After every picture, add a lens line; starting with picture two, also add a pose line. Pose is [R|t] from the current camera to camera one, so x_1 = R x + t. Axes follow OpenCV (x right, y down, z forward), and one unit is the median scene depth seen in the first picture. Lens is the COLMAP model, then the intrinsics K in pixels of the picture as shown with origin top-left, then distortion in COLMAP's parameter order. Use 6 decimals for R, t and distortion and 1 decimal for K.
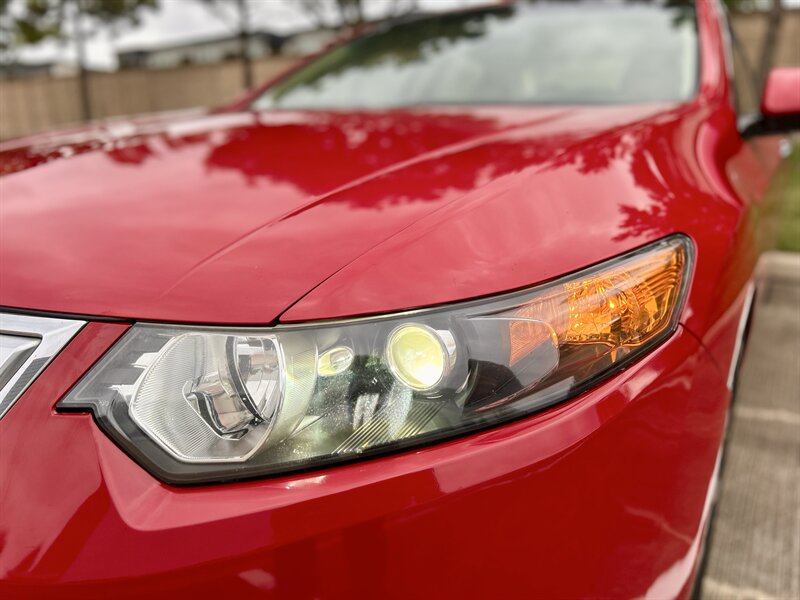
lens RADIAL K [[593.5, 0, 394.6], [0, 593.5, 306.6], [0, 0, 1]] dist [0.027022, -0.025440]
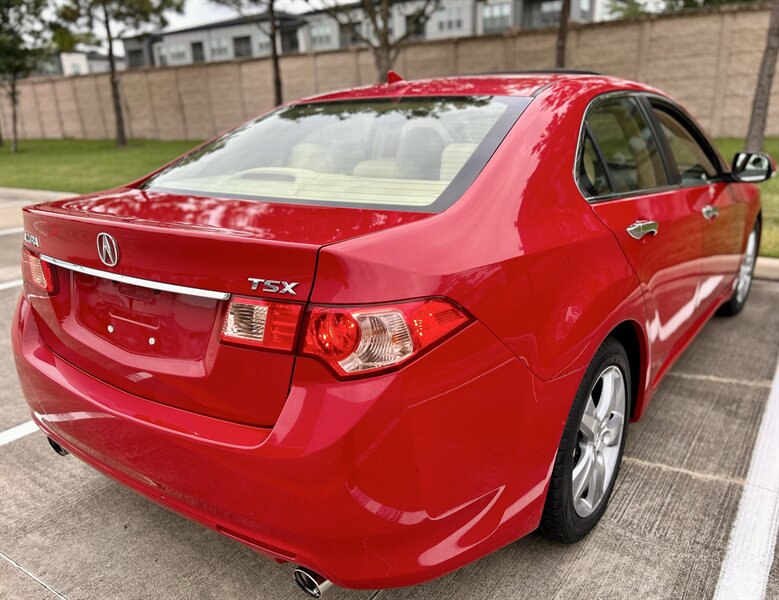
lens RADIAL K [[601.1, 0, 404.7], [0, 601.1, 317.6], [0, 0, 1]] dist [0.030218, -0.028034]
pose [[0.999704, -0.012173, -0.021060, -0.345539], [0.012883, 0.999342, 0.033899, -0.118112], [0.020634, -0.034160, 0.999203, -2.009254]]
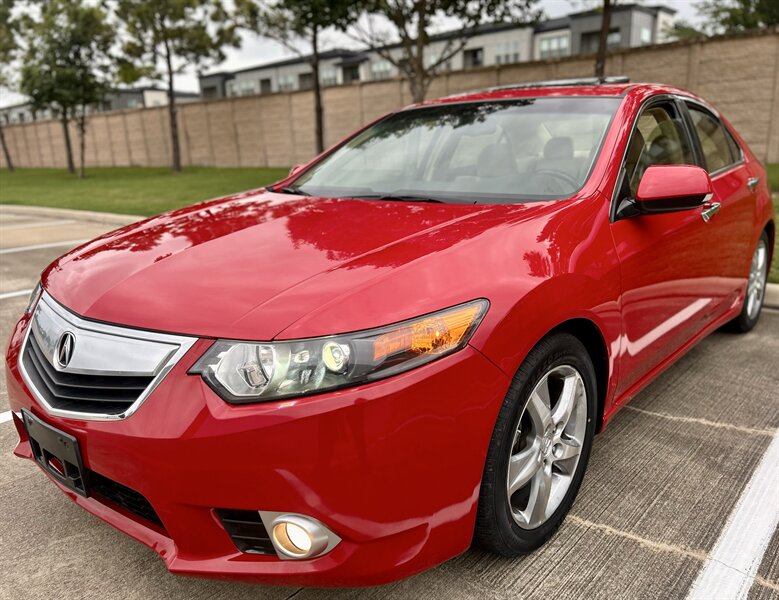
lens RADIAL K [[601.1, 0, 390.1], [0, 601.1, 310.8], [0, 0, 1]] dist [0.030218, -0.028034]
pose [[0.992157, 0.013712, -0.124247, 0.559955], [-0.016536, 0.999627, -0.021724, -0.046618], [0.123903, 0.023608, 0.992014, -1.343987]]
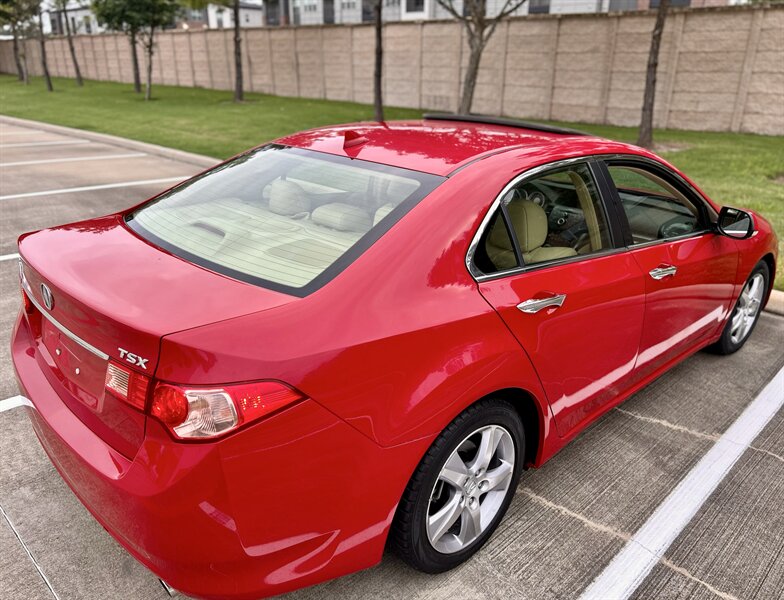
lens RADIAL K [[575.8, 0, 411.5], [0, 575.8, 312.4], [0, 0, 1]] dist [0.026912, -0.031907]
pose [[0.982545, 0.104018, -0.154226, 0.755938], [-0.089130, 0.990936, 0.100504, -0.748476], [0.163282, -0.085003, 0.982911, -2.176074]]
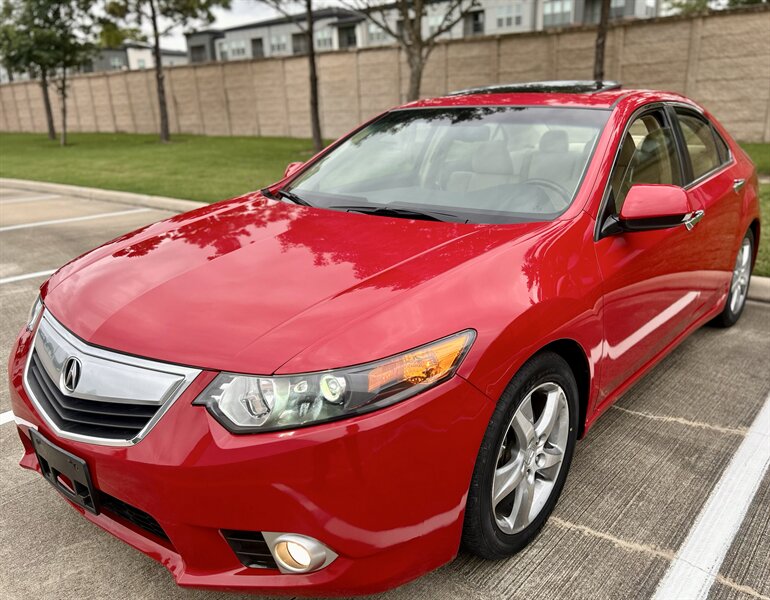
lens RADIAL K [[610.5, 0, 411.0], [0, 610.5, 315.9], [0, 0, 1]] dist [0.030370, -0.028484]
pose [[0.996120, 0.021228, -0.085412, 0.601133], [-0.018683, 0.999361, 0.030483, -0.308676], [0.086004, -0.028769, 0.995879, -1.553161]]
